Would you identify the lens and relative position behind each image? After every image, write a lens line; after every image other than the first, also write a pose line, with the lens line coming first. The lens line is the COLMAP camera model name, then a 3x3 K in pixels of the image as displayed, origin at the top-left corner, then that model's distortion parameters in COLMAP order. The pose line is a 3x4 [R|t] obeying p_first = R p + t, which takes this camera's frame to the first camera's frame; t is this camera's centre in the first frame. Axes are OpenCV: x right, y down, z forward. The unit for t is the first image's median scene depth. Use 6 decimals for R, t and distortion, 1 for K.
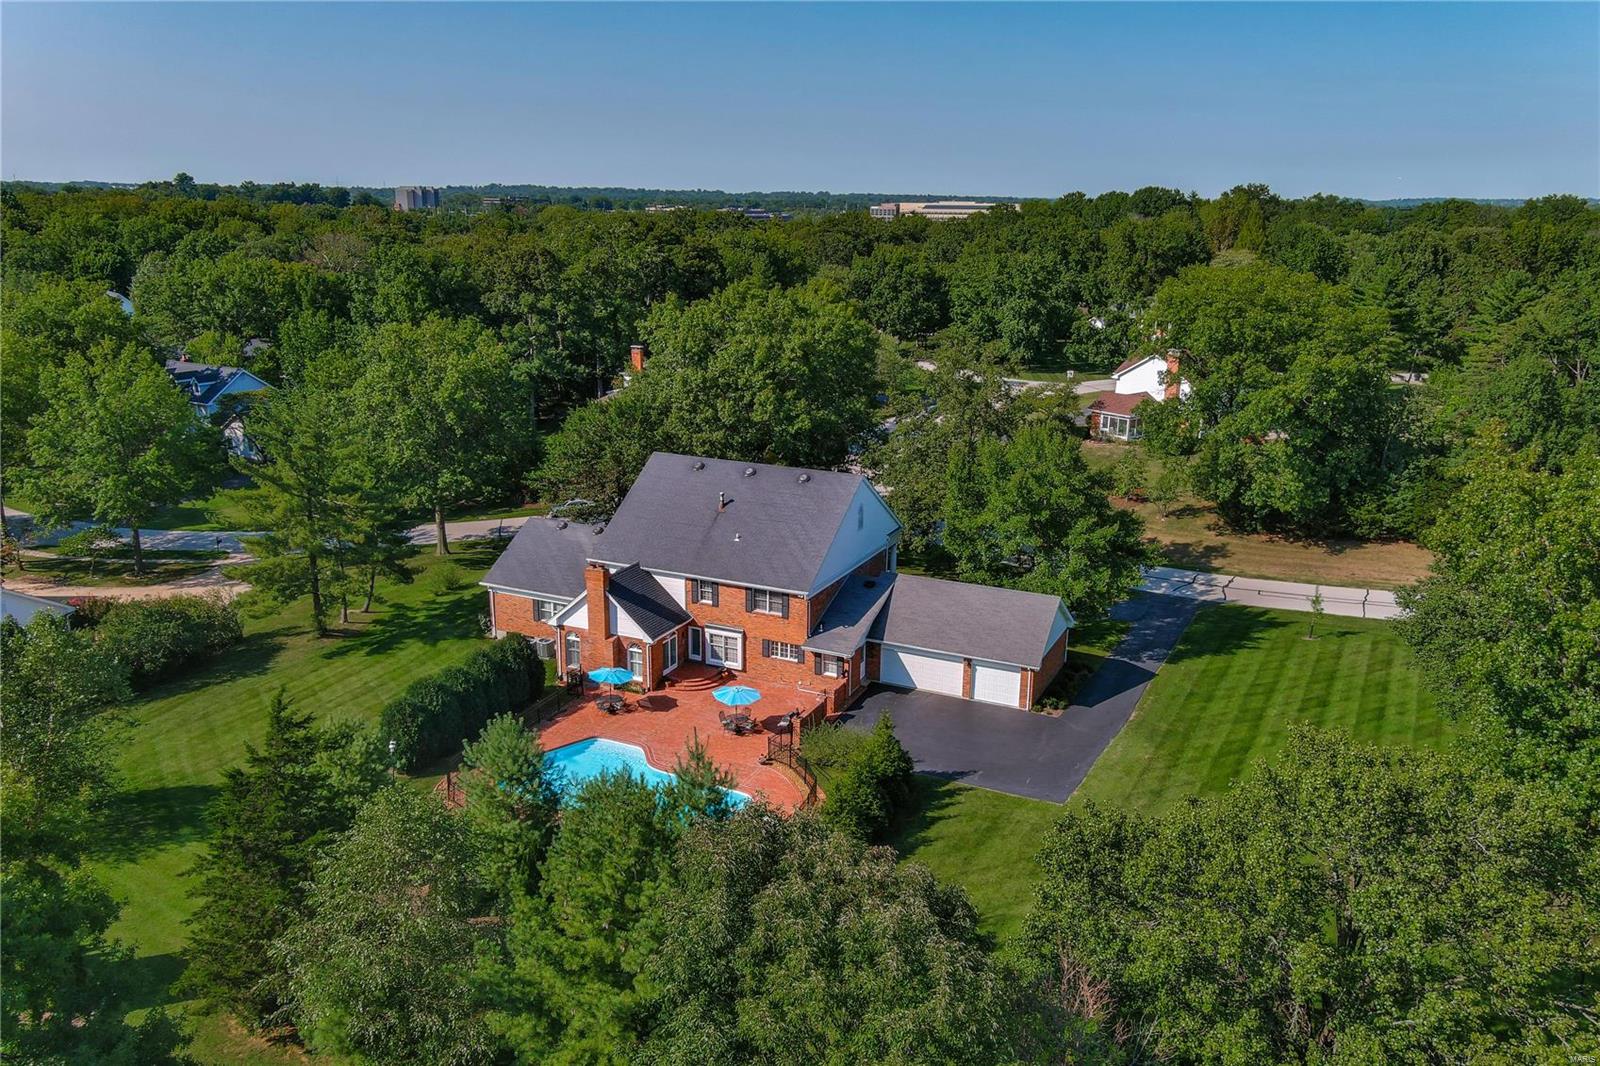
lens RADIAL K [[1309.3, 0, 795.1], [0, 1309.3, 531.7], [0, 0, 1]] dist [0.017929, -0.073397]
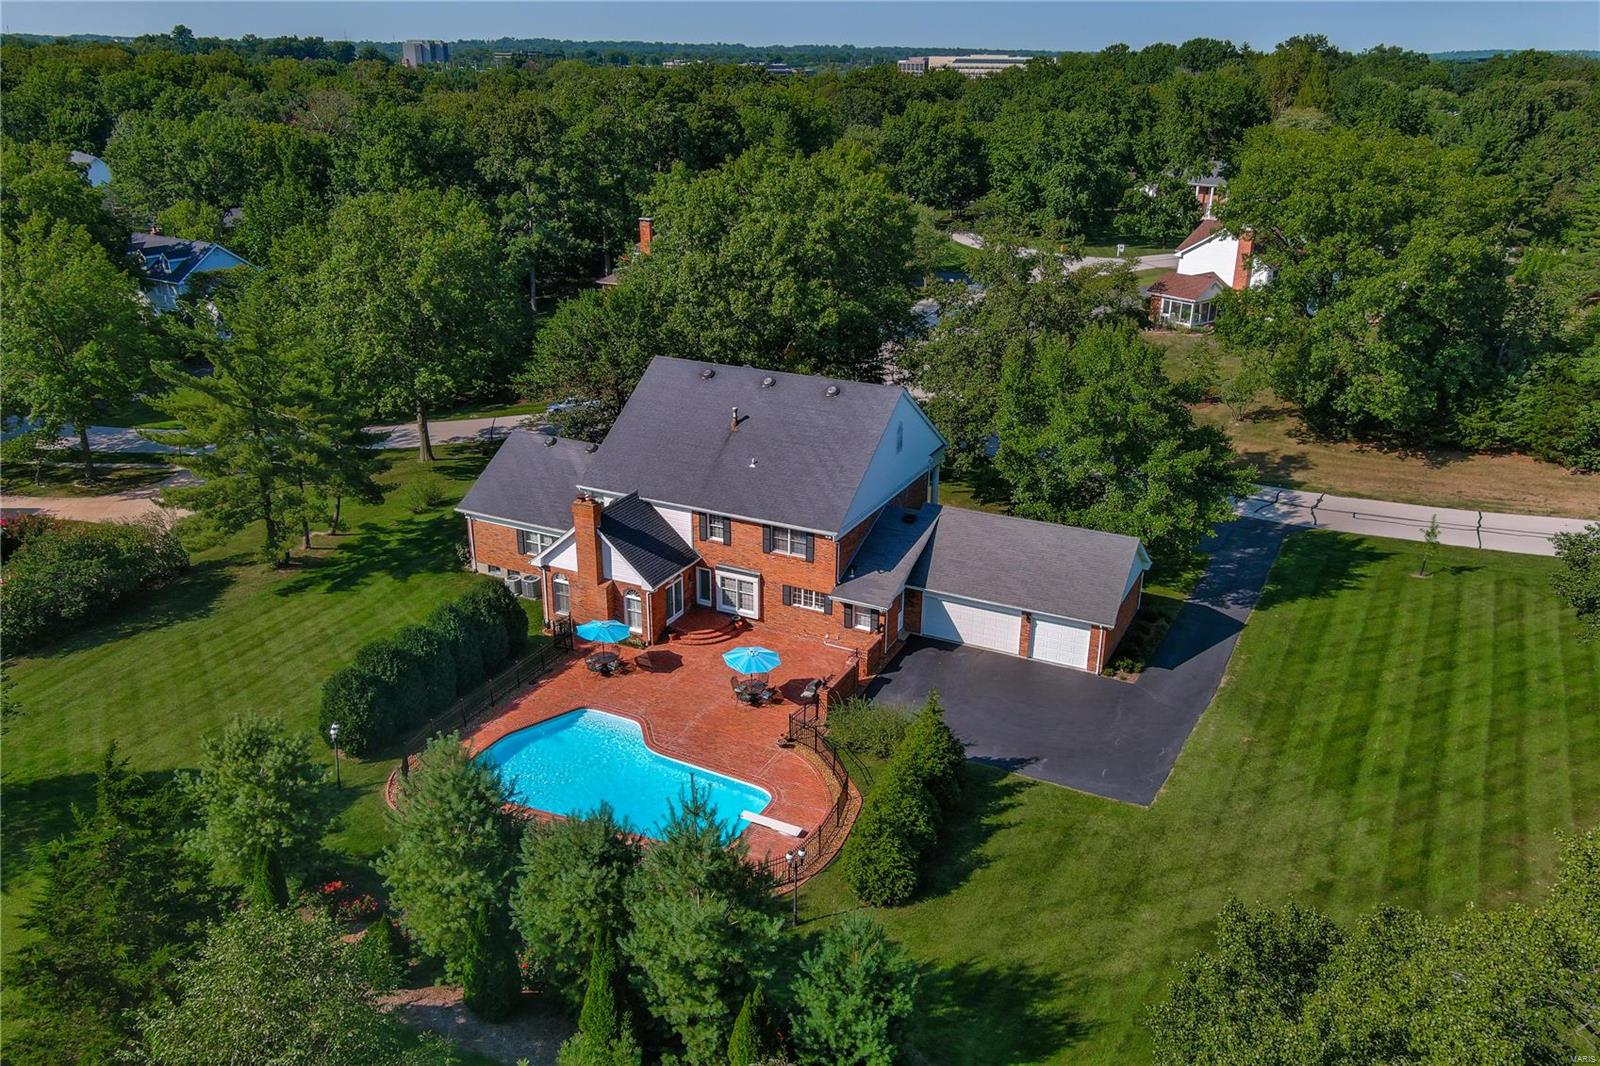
lens RADIAL K [[1284.6, 0, 803.7], [0, 1284.6, 538.2], [0, 0, 1]] dist [0.001115, -0.000691]
pose [[0.999943, 0.002078, -0.010509, -0.002091], [-0.000893, 0.993765, 0.111491, -0.031645], [0.010675, -0.111476, 0.993710, 0.140344]]
